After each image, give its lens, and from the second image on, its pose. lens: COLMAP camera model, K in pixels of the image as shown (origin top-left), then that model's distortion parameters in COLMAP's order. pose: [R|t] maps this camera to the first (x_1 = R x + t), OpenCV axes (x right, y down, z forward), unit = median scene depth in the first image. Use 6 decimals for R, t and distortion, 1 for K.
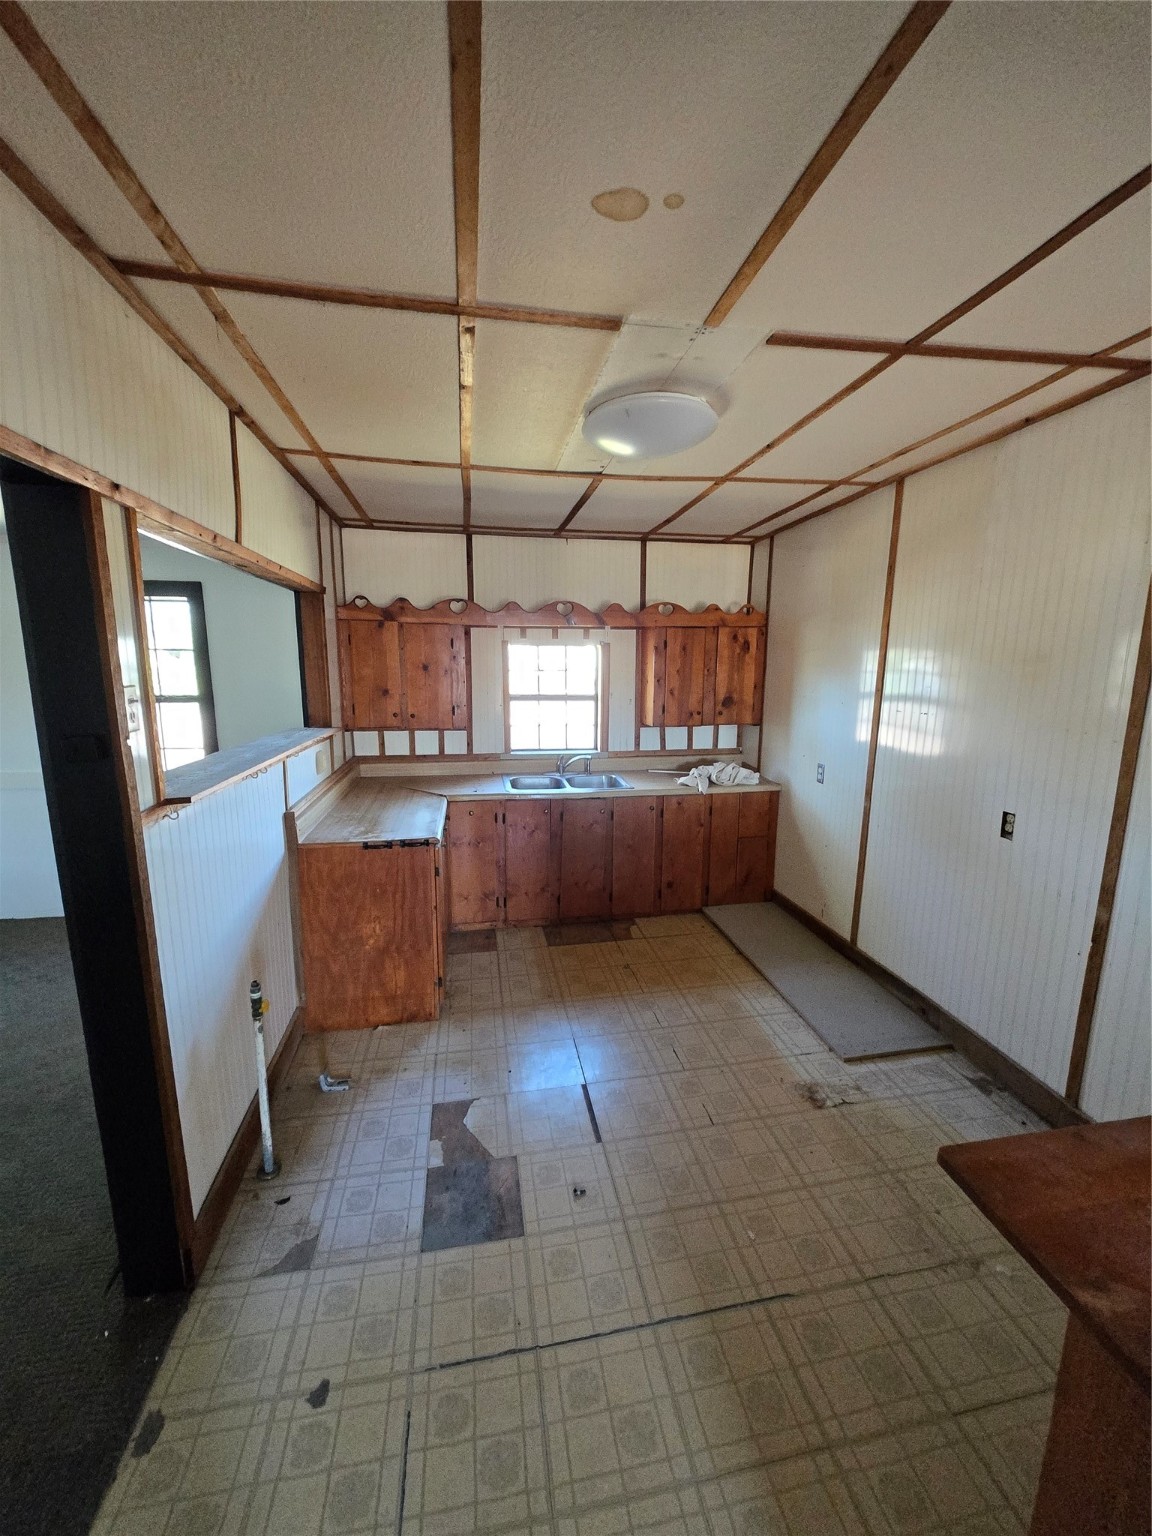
lens RADIAL K [[597.5, 0, 570.1], [0, 597.5, 760.5], [0, 0, 1]] dist [-0.004681, -0.000458]
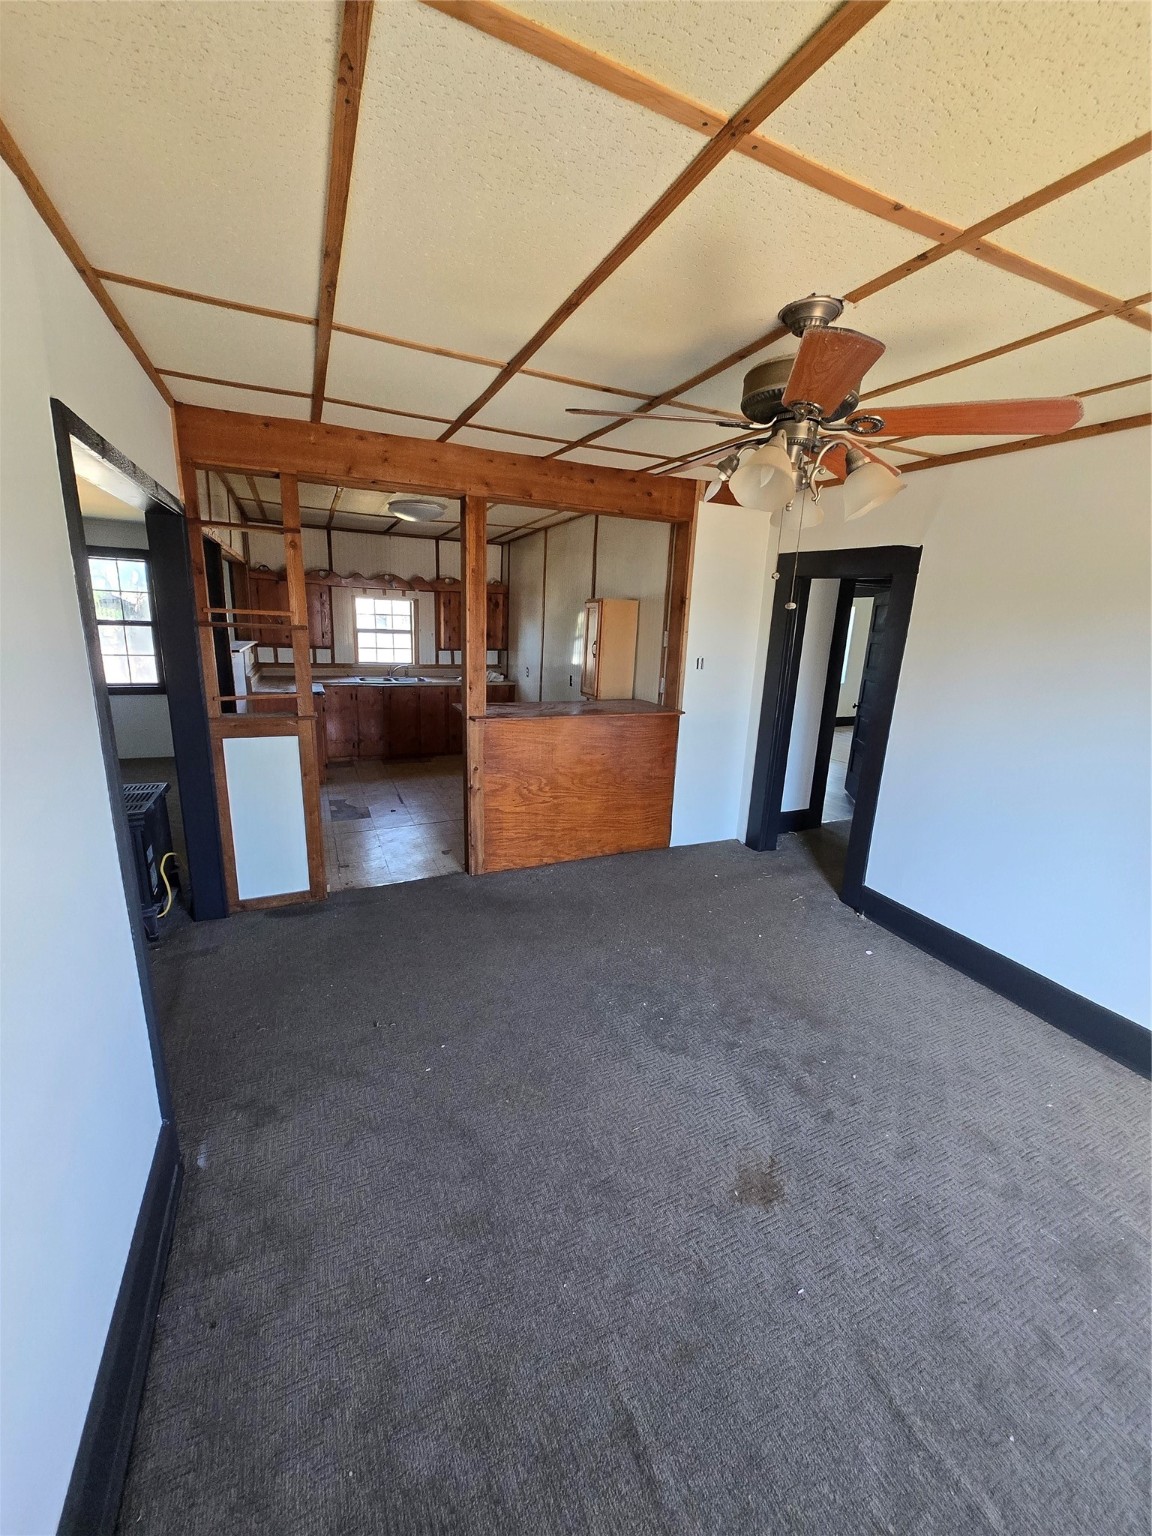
lens RADIAL K [[597.5, 0, 578.0], [0, 597.5, 764.0], [0, 0, 1]] dist [-0.004681, -0.000458]
pose [[0.967133, -0.025209, 0.253019, 0.066533], [0.006412, 0.997175, 0.074841, 0.152415], [-0.254191, -0.070759, 0.964562, -0.821533]]
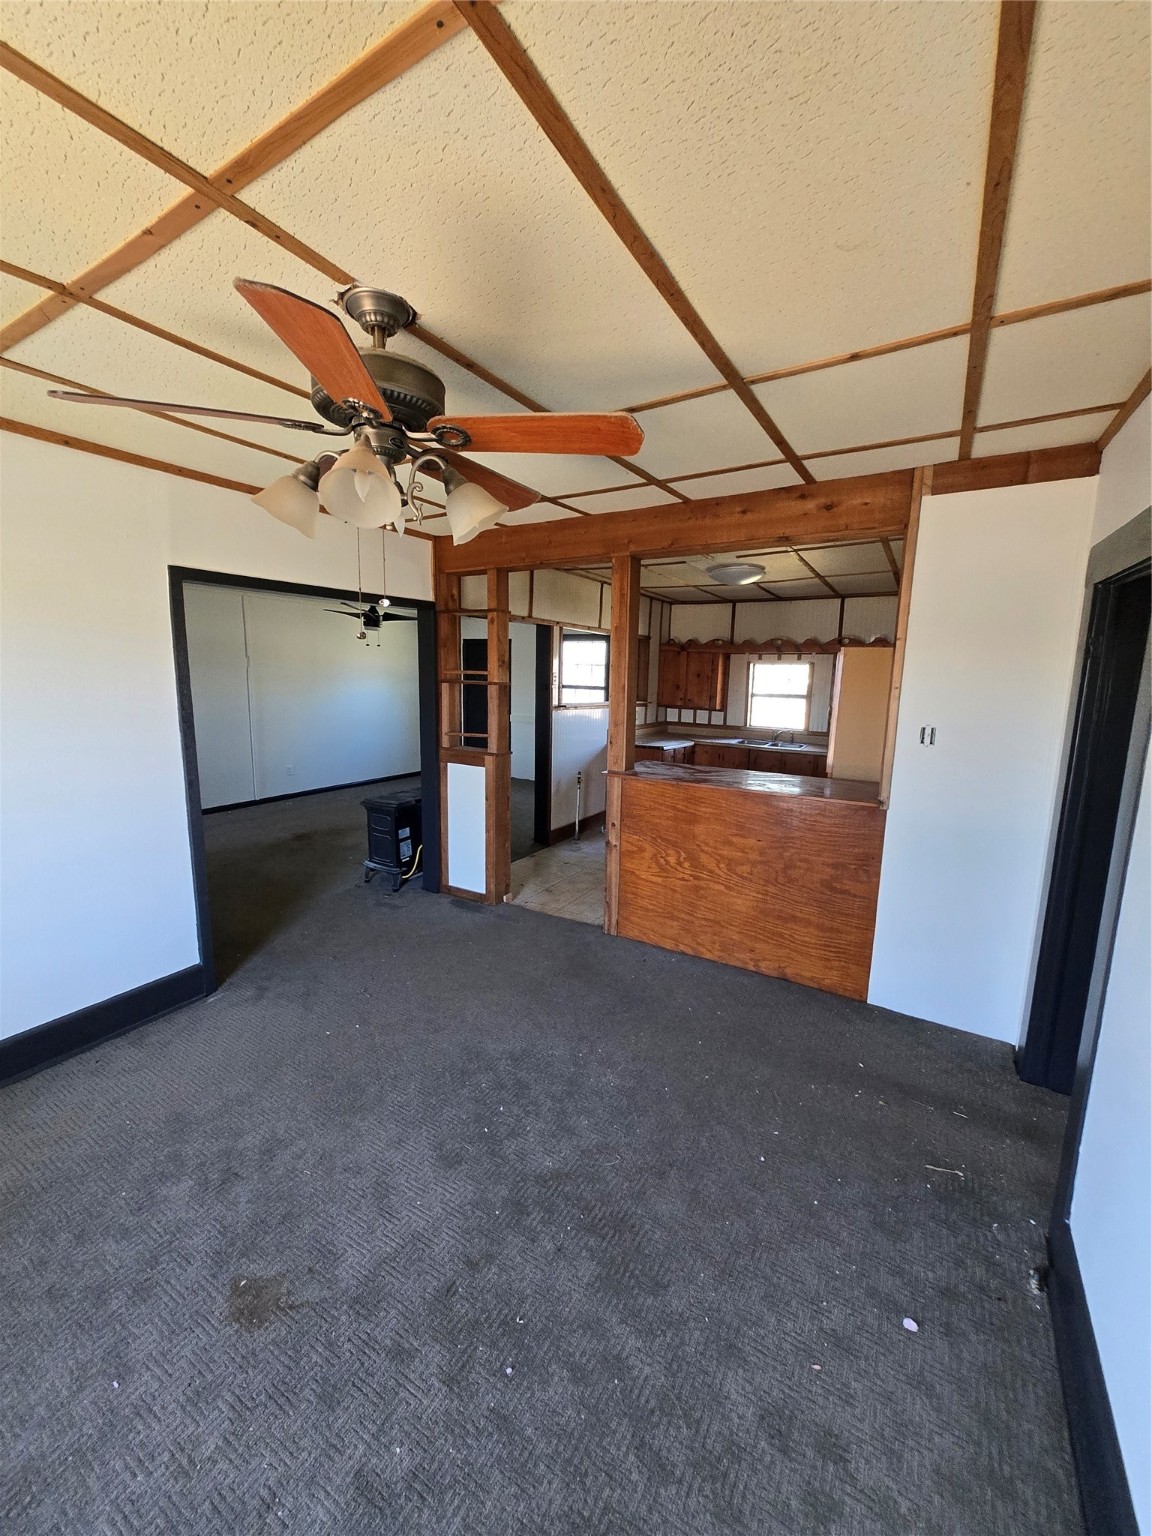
lens RADIAL K [[597.5, 0, 580.9], [0, 597.5, 762.4], [0, 0, 1]] dist [-0.004681, -0.000458]
pose [[0.758004, 0.108839, -0.643105, 0.673229], [-0.128371, 0.991589, 0.016510, 0.126513], [0.639493, 0.070041, 0.765600, -0.628232]]
